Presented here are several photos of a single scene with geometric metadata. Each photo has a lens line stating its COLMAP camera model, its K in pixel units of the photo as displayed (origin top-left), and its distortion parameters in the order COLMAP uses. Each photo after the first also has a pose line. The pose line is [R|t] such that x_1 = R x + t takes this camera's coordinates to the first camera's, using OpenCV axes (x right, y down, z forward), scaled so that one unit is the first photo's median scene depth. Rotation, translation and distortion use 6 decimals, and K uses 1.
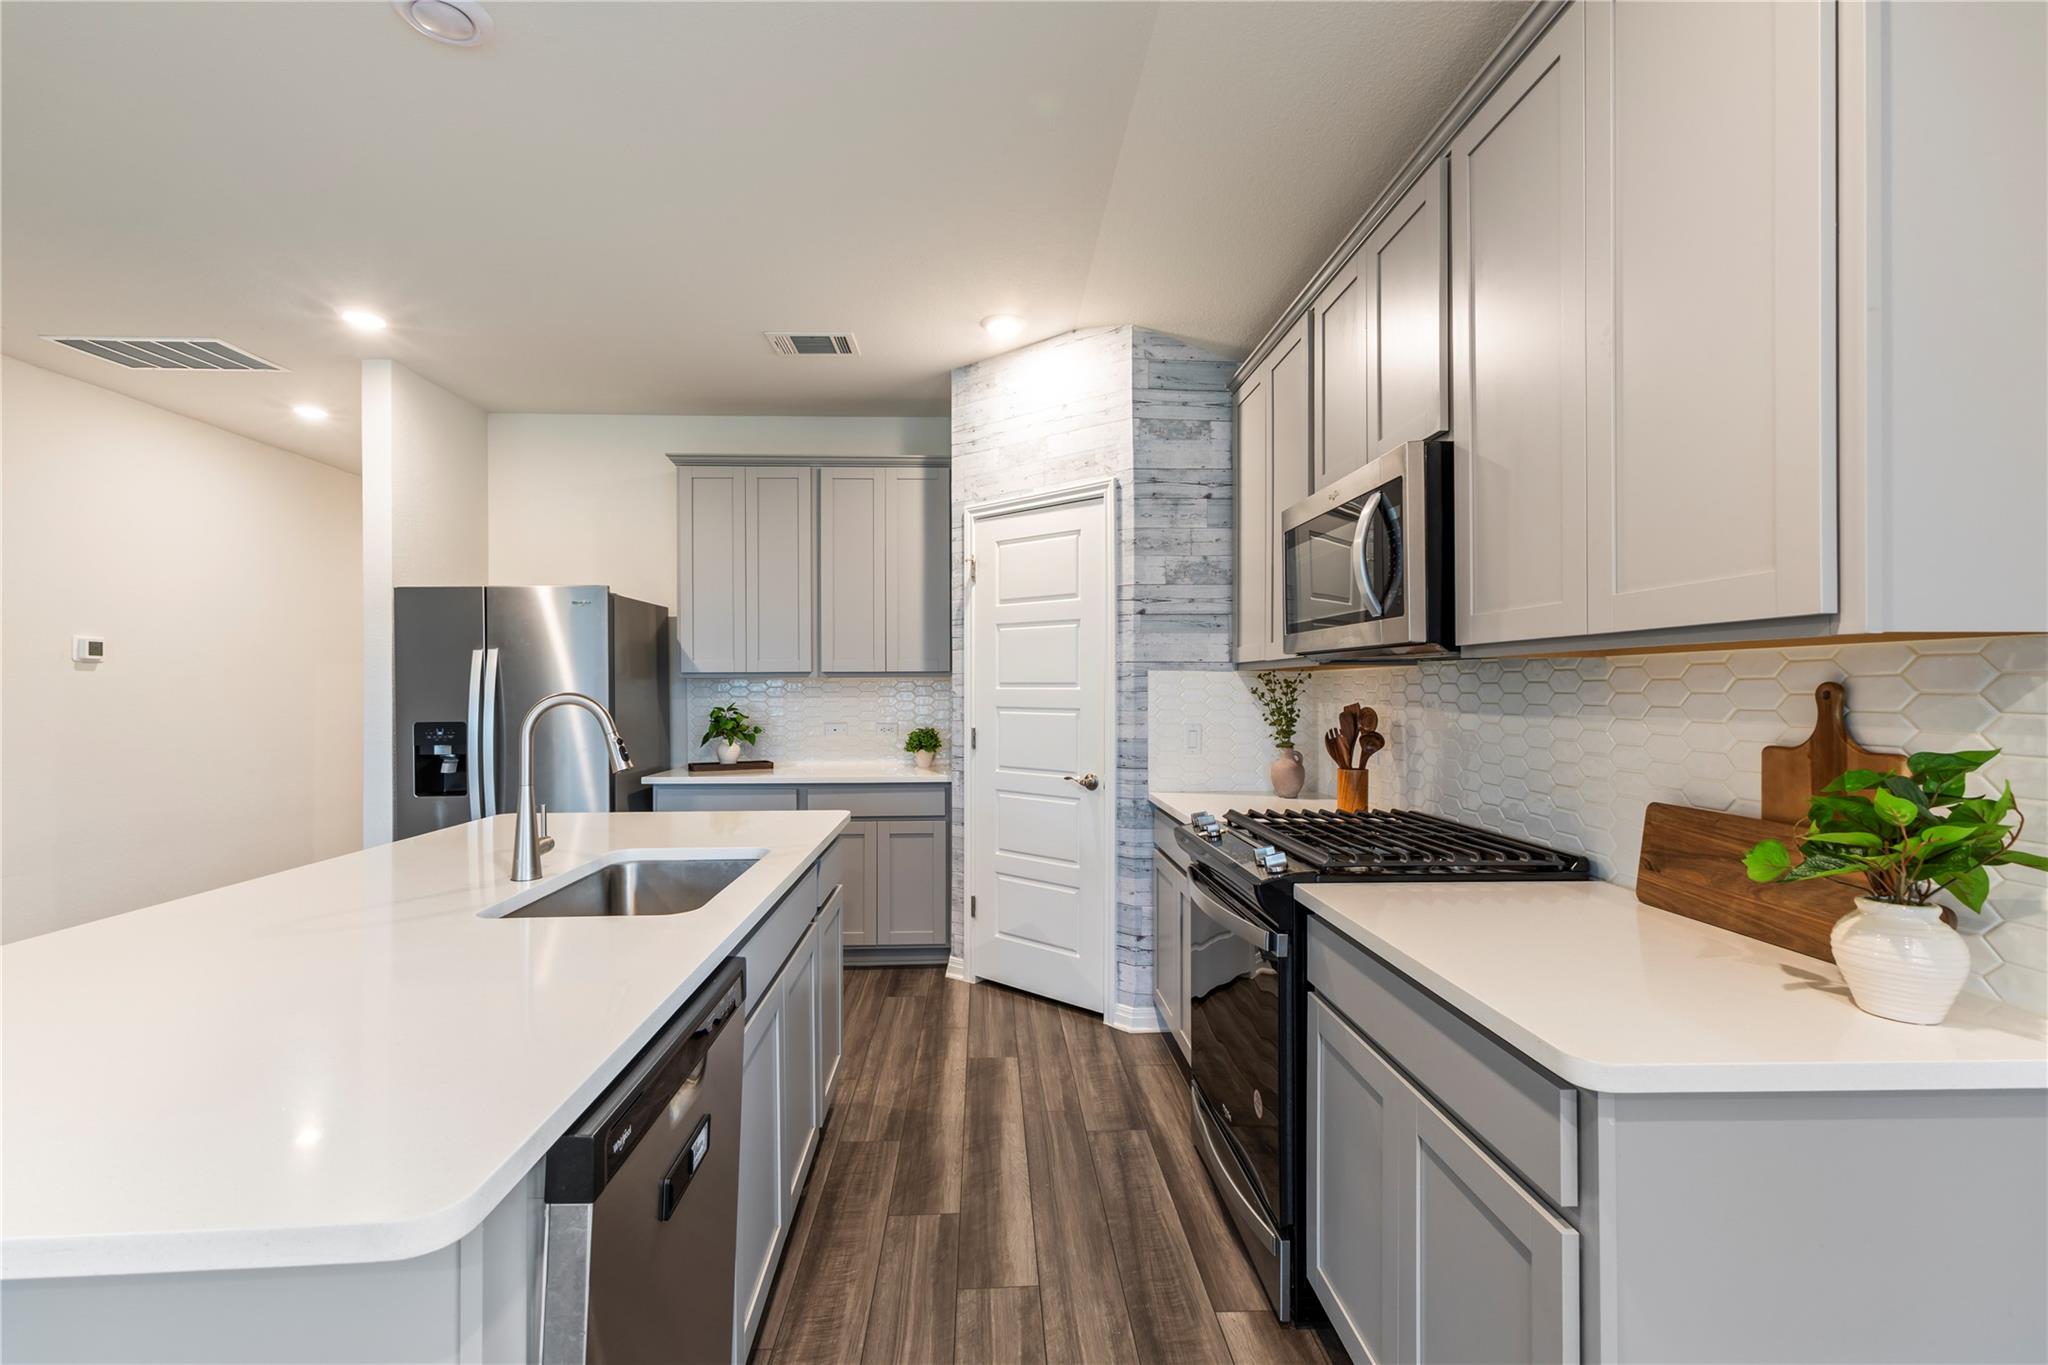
lens RADIAL K [[902.2, 0, 1025.4], [0, 902.2, 682.9], [0, 0, 1]] dist [0.001595, 0.003347]
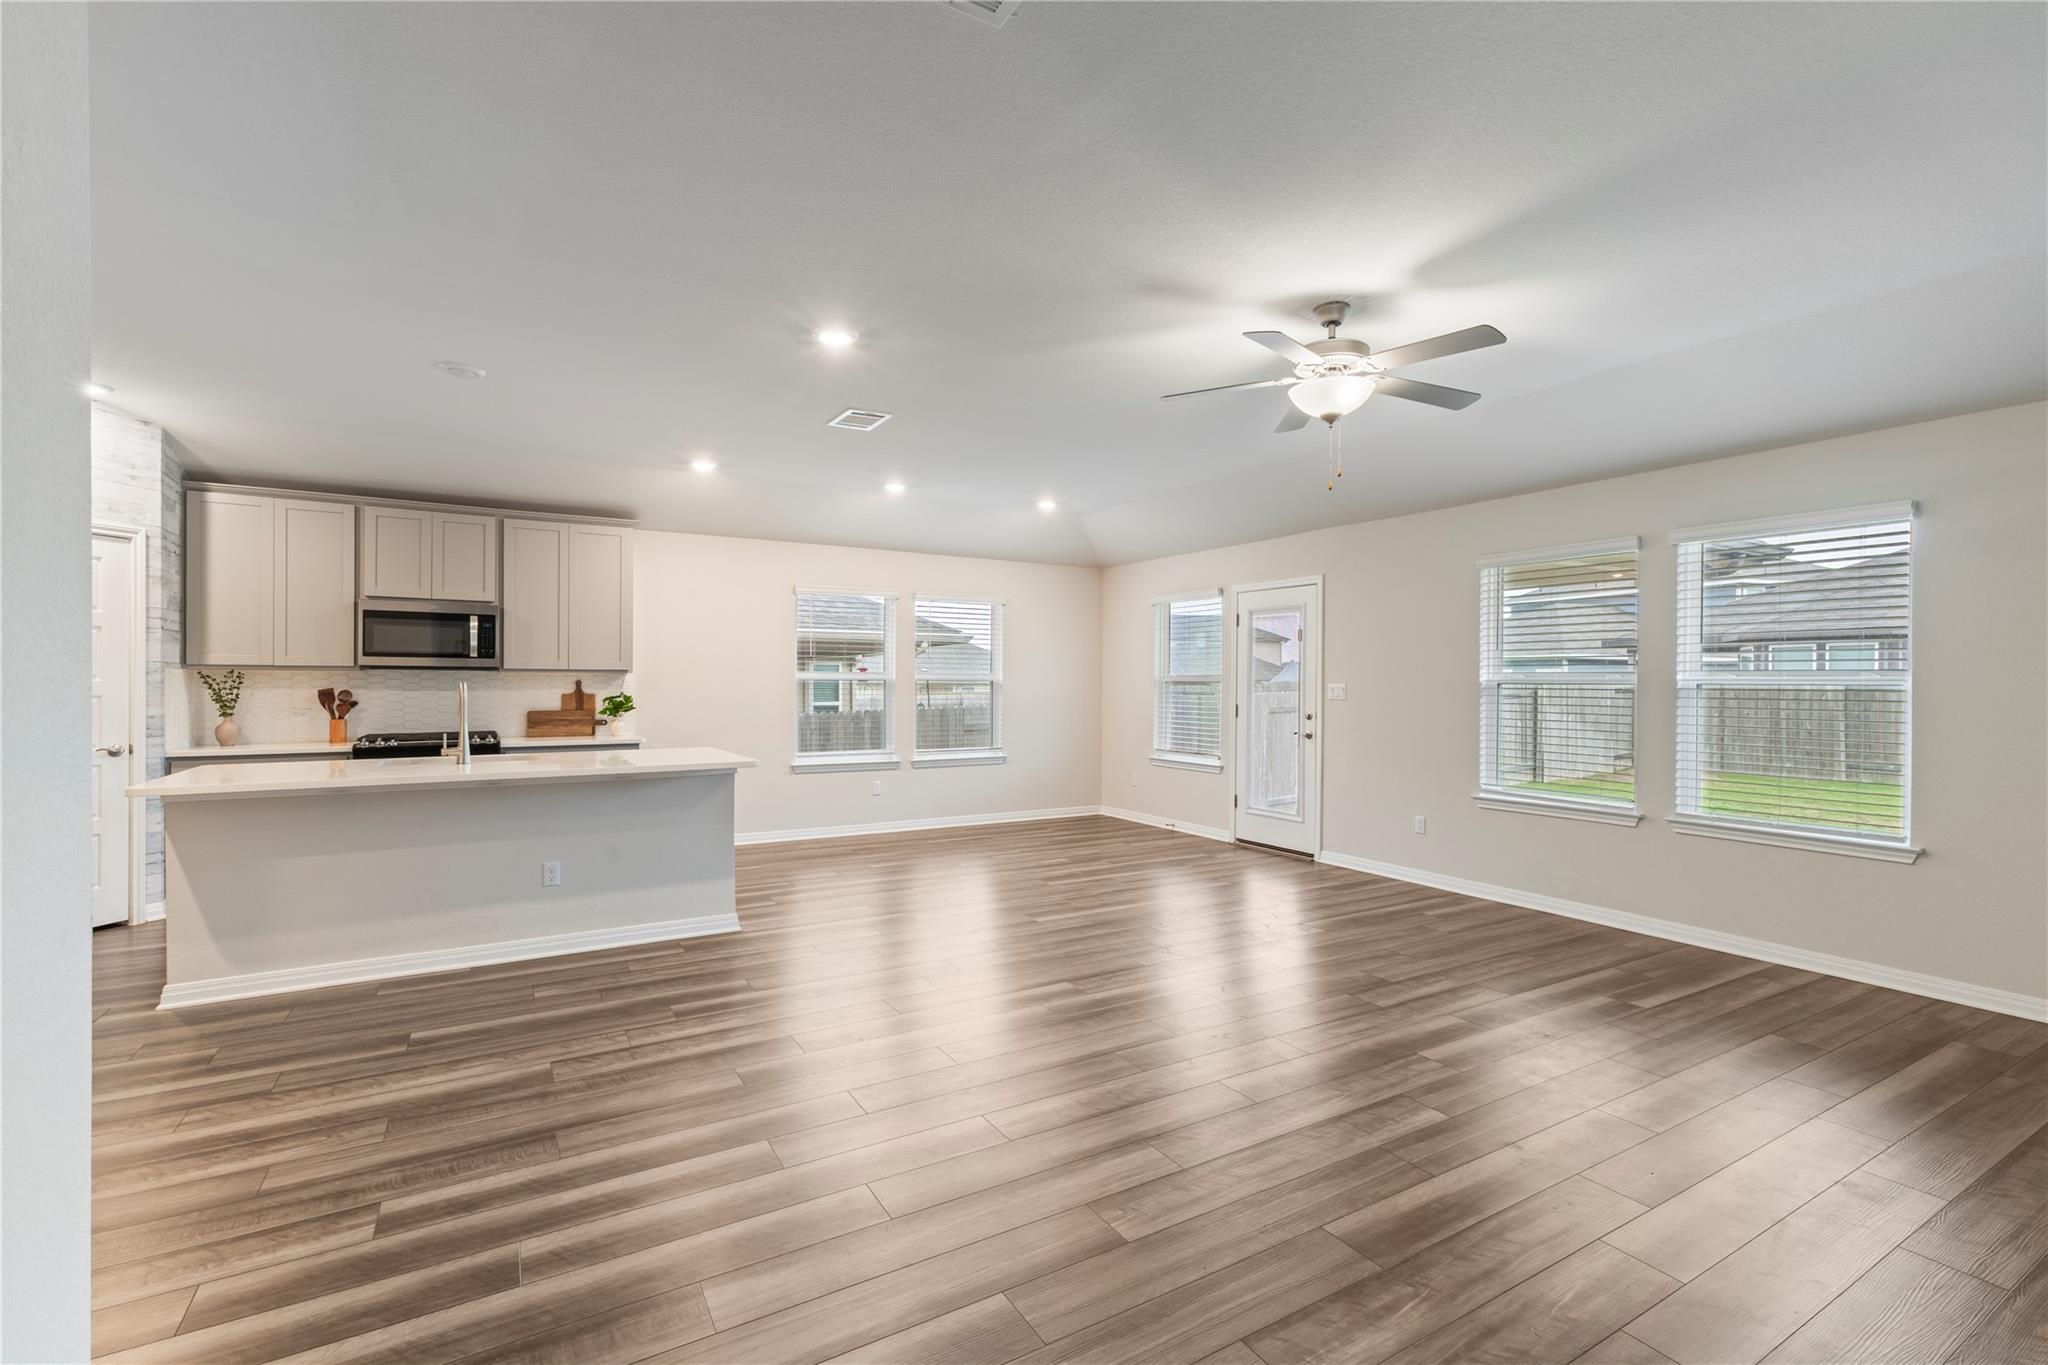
lens RADIAL K [[902.2, 0, 1017.8], [0, 902.2, 683.9], [0, 0, 1]] dist [0.001595, 0.003347]
pose [[-0.469580, 0.000672, 0.882889, -1.785791], [-0.005883, 0.999975, -0.003890, 0.009321], [-0.882870, -0.007021, -0.469565, 0.470147]]
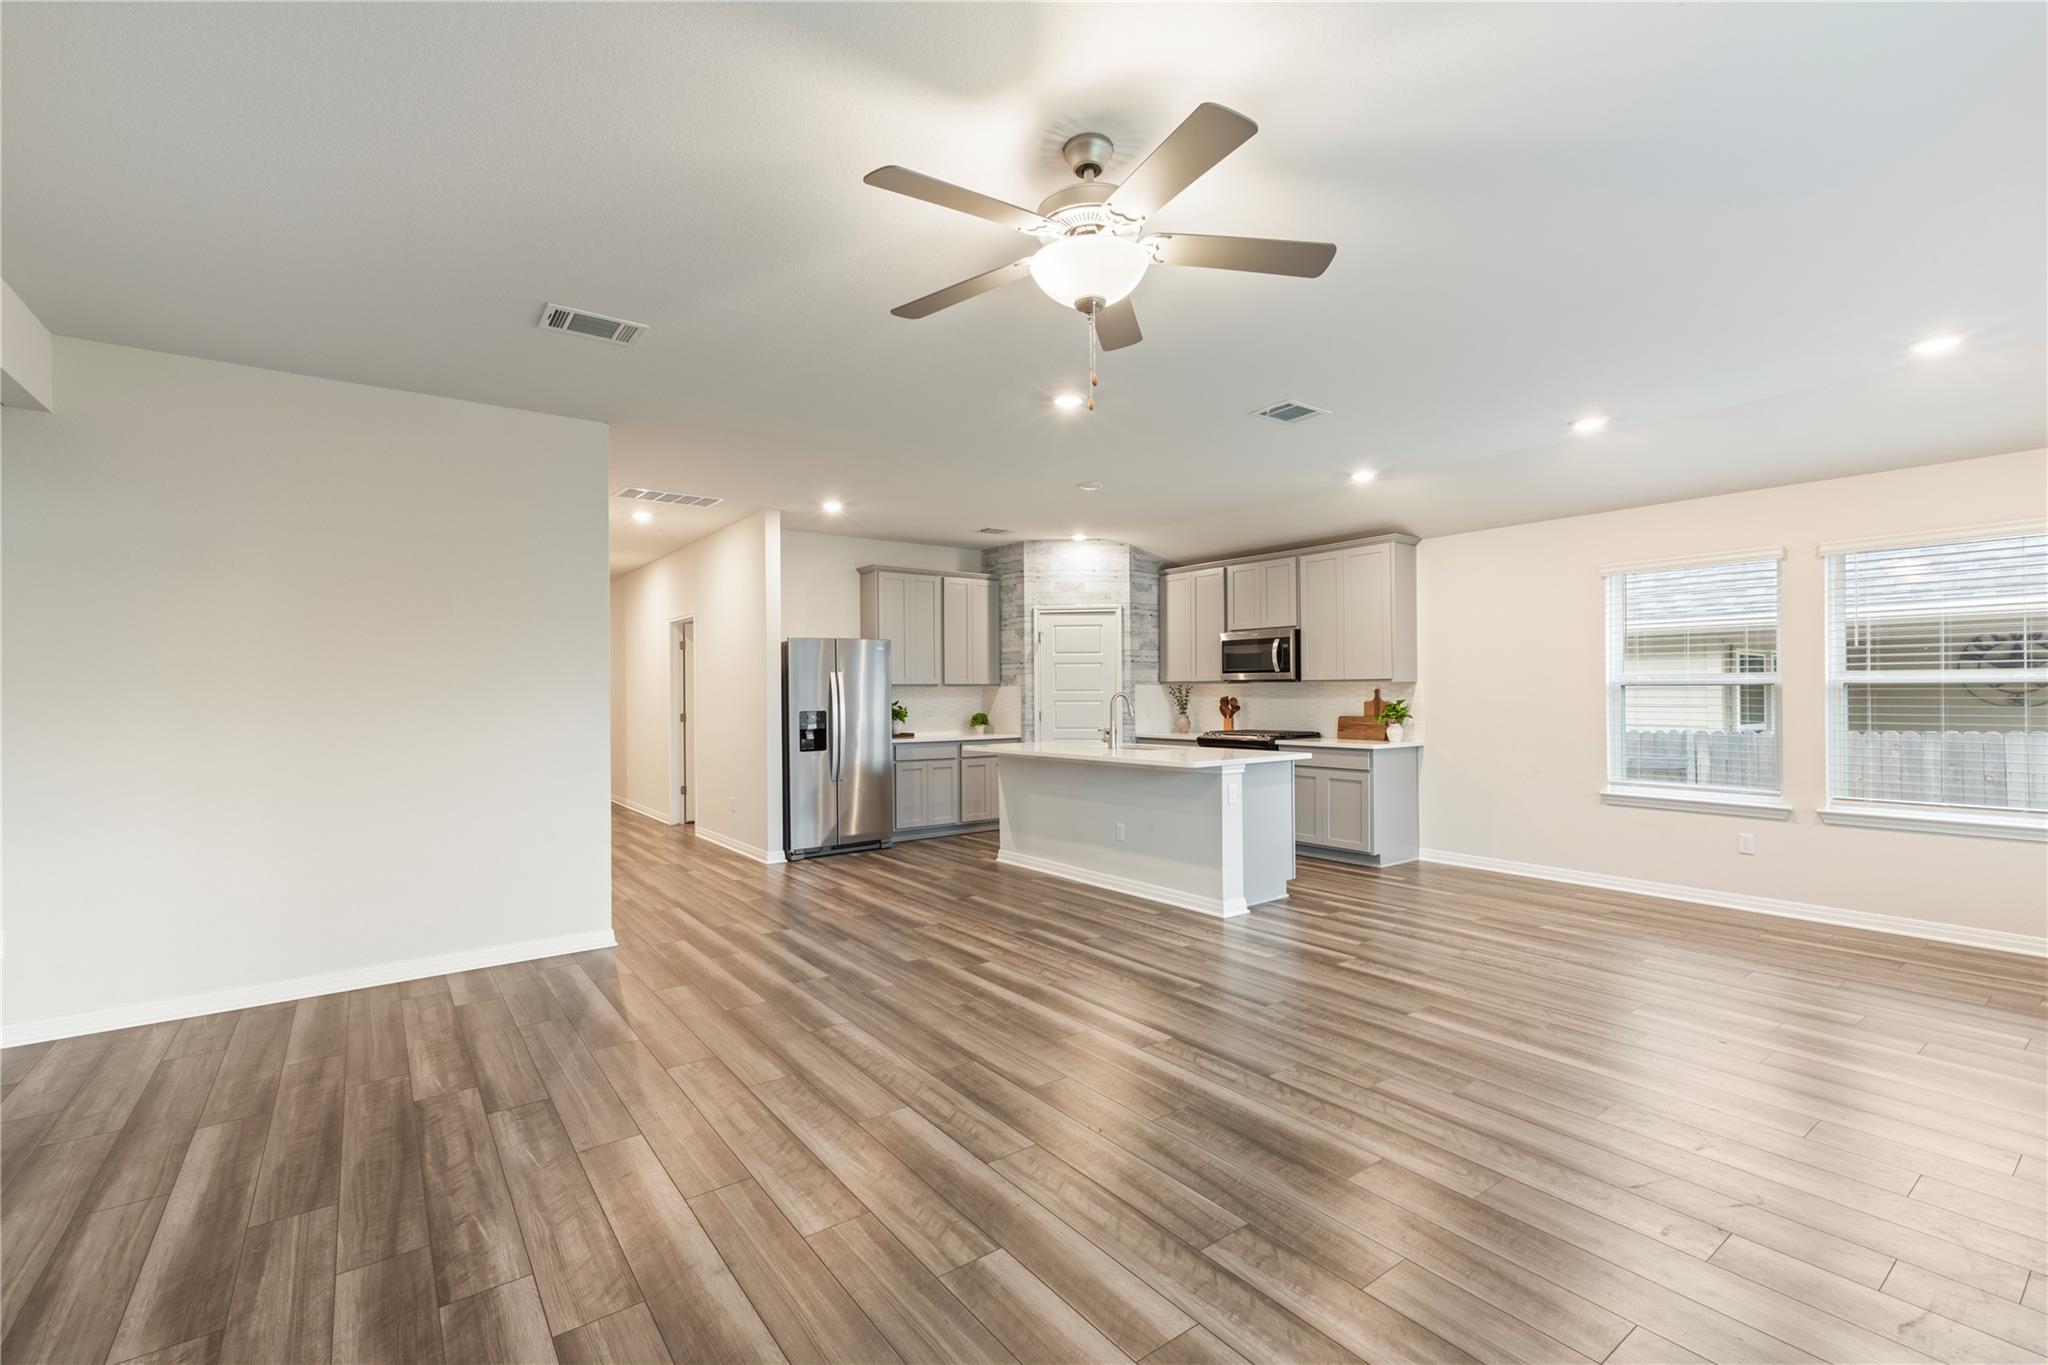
lens RADIAL K [[902.2, 0, 1033.7], [0, 902.2, 683.5], [0, 0, 1]] dist [0.001595, 0.003347]
pose [[0.823591, 0.002396, 0.567180, -1.488823], [0.001799, 0.999975, -0.006837, -0.000456], [-0.567182, 0.006652, 0.823566, -0.876218]]
